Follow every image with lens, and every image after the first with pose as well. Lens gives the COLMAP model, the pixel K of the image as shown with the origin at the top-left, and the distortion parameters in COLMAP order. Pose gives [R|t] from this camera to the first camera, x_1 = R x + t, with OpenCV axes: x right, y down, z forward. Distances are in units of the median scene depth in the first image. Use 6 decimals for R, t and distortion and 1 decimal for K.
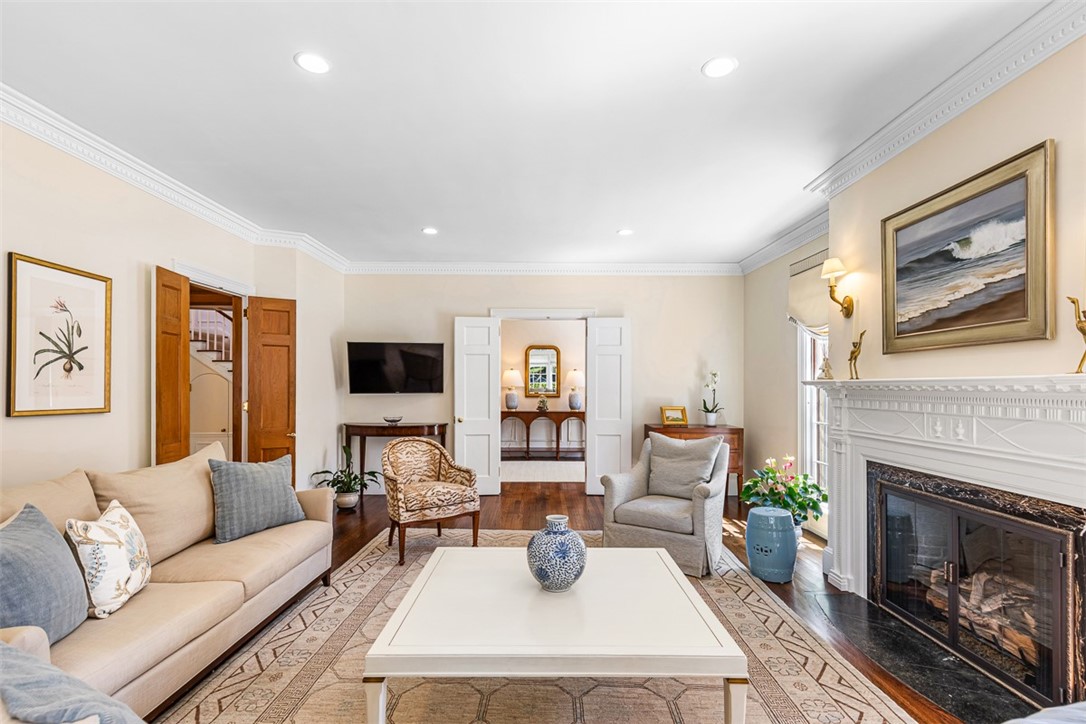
lens RADIAL K [[494.0, 0, 544.0], [0, 494.0, 385.7], [0, 0, 1]] dist [0.000574, 0.000101]
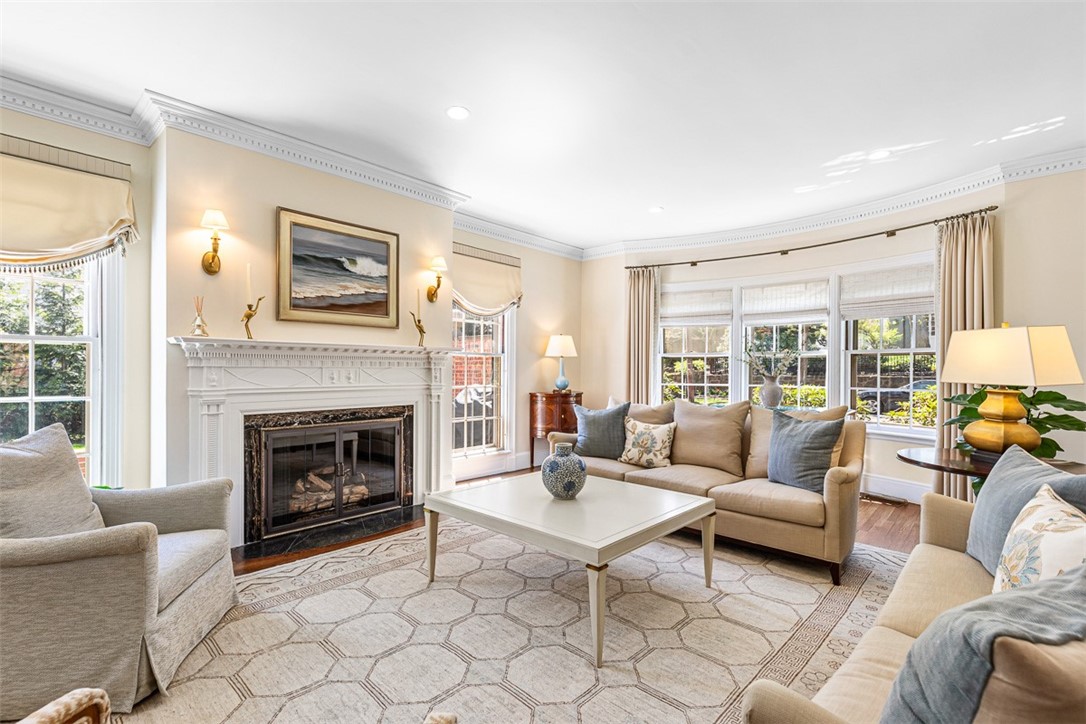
lens RADIAL K [[486.3, 0, 542.7], [0, 486.3, 372.4], [0, 0, 1]] dist [0.002407, 0.000486]
pose [[-0.726872, -0.003134, 0.686766, -0.666743], [-0.000211, 0.999991, 0.004340, 0.065044], [-0.686773, 0.003010, -0.726866, 1.624292]]
